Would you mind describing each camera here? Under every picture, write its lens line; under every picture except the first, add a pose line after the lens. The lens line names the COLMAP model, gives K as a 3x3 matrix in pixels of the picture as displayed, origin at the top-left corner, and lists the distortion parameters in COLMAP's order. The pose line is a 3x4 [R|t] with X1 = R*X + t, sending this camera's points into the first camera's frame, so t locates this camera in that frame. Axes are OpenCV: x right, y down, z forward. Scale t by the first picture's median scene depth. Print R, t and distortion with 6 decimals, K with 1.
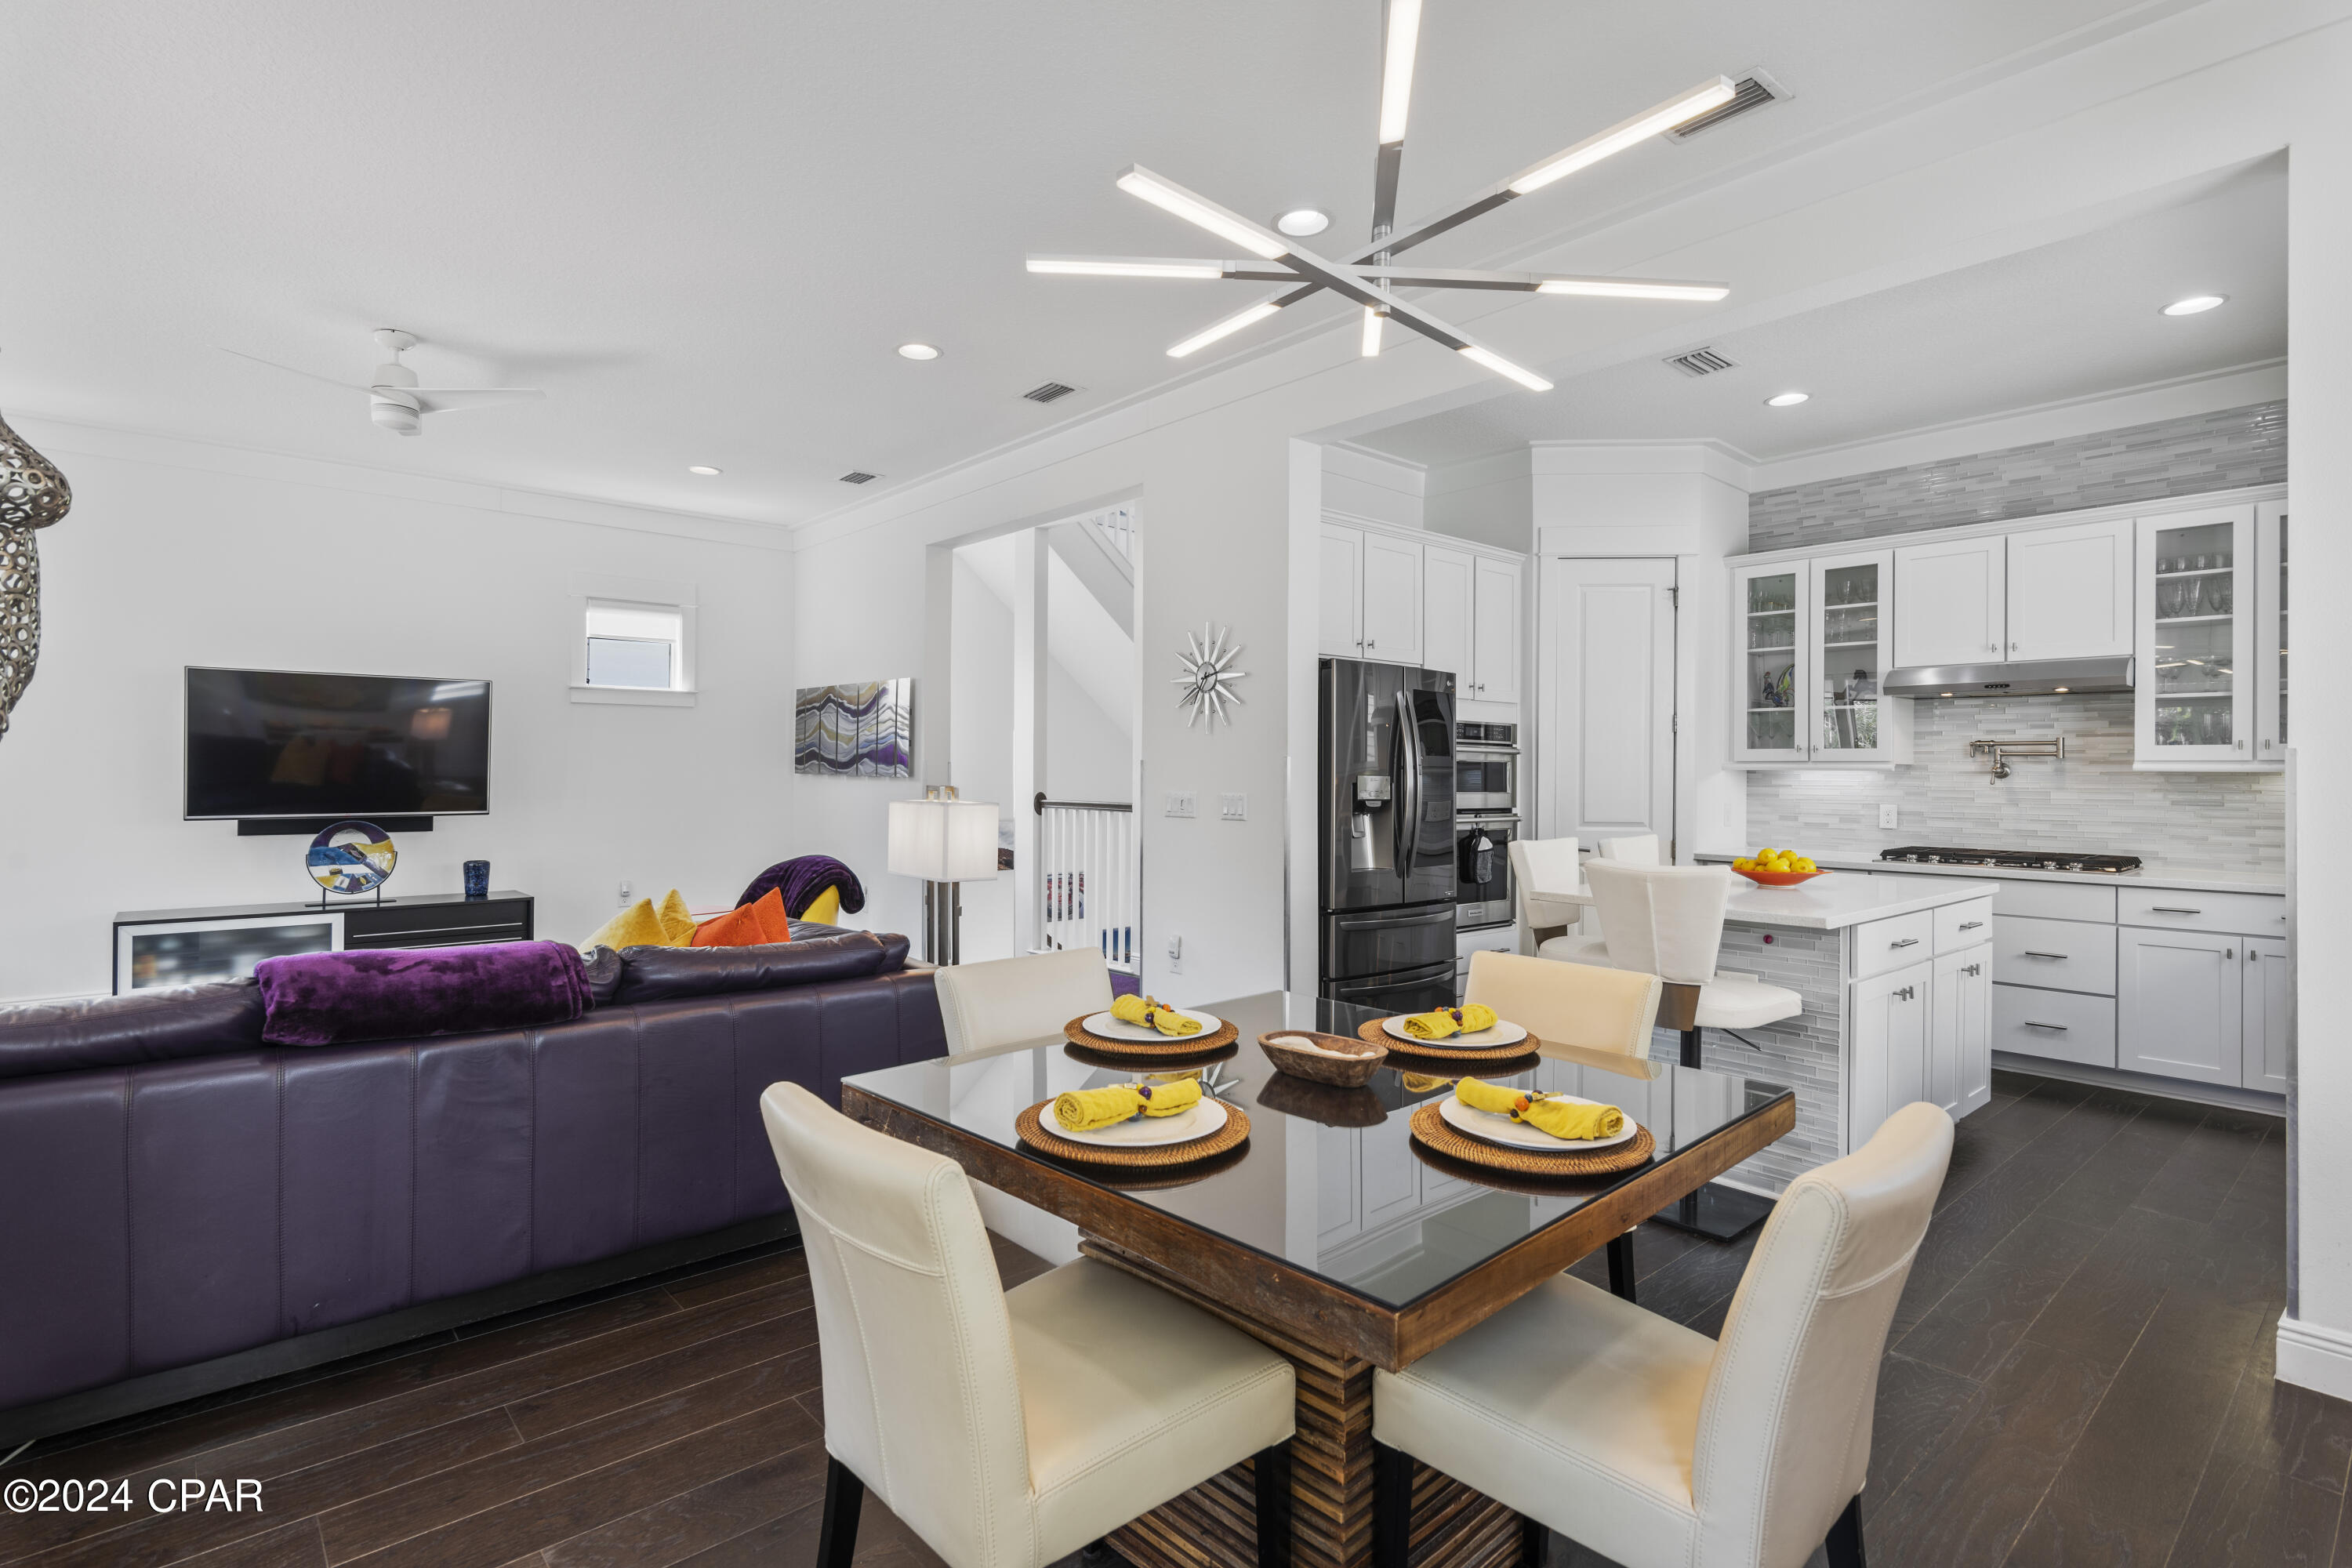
lens RADIAL K [[1154.1, 0, 1170.5], [0, 1154.1, 777.8], [0, 0, 1]] dist [0.000419, -0.000859]
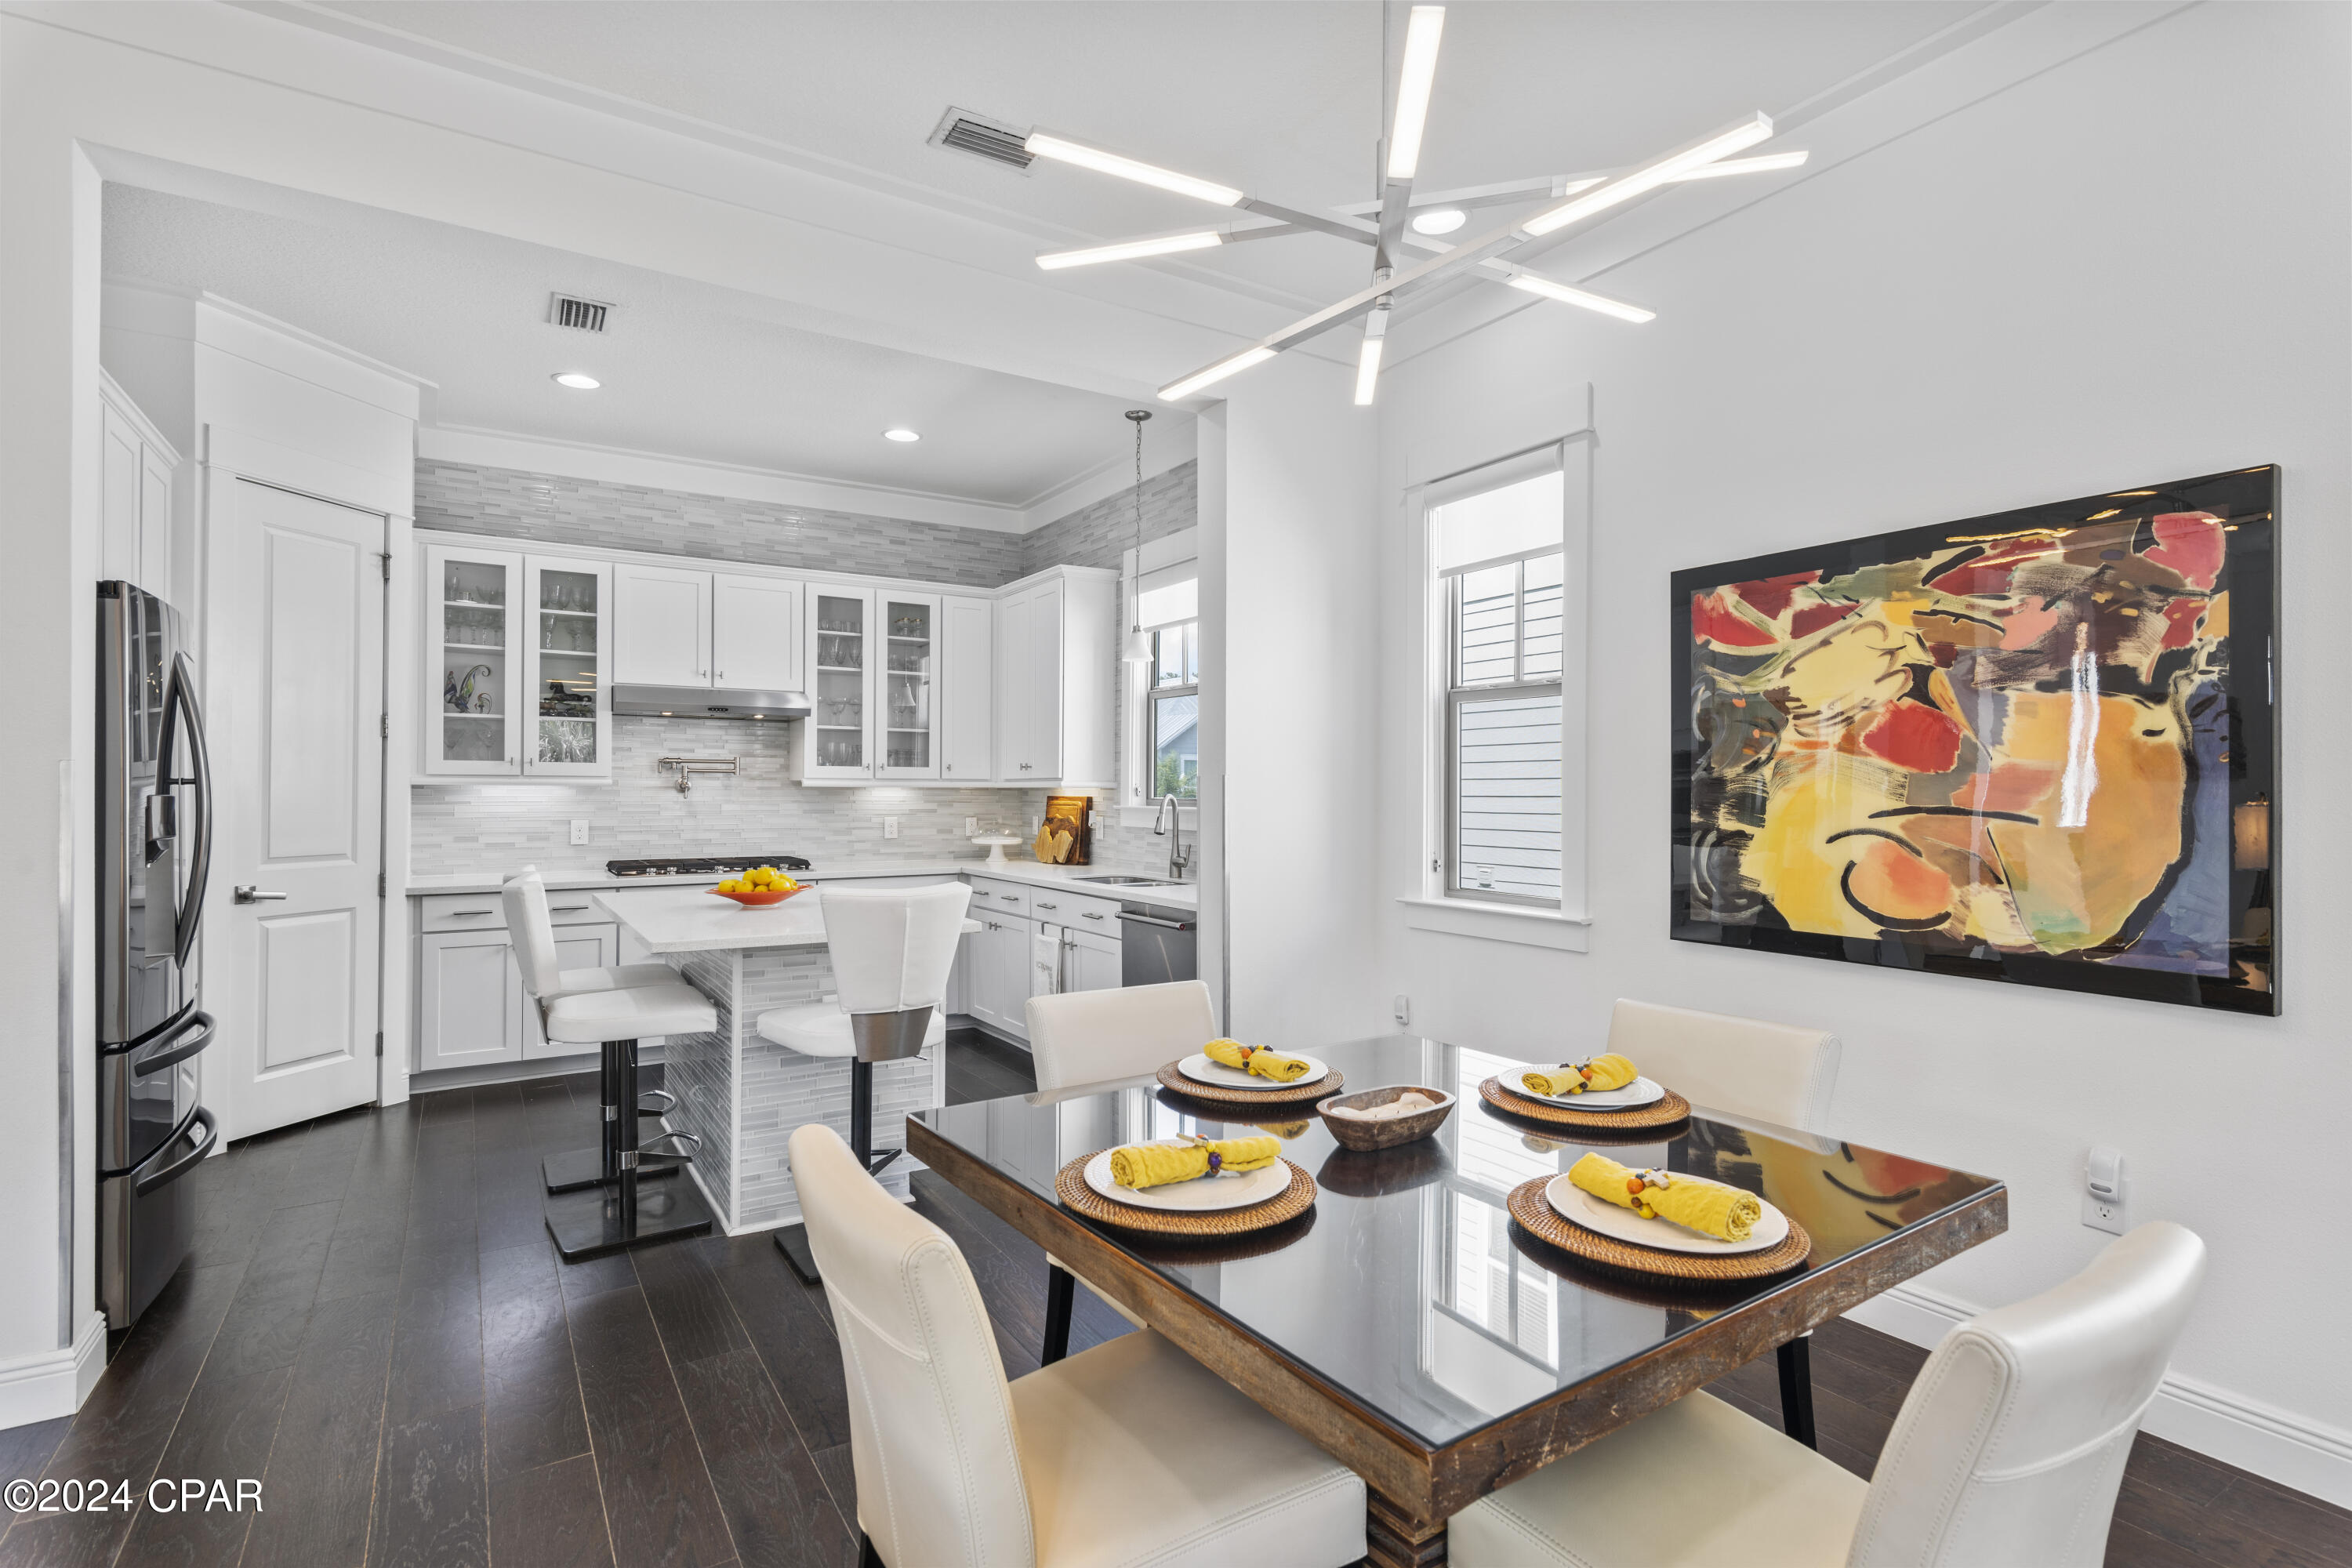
lens RADIAL K [[1154.1, 0, 1168.2], [0, 1154.1, 786.5], [0, 0, 1]] dist [0.000419, -0.000859]
pose [[0.156734, -0.001106, 0.987640, -0.284102], [0.001617, 0.999998, 0.000863, -0.005782], [-0.987640, 0.001461, 0.156735, 0.374478]]
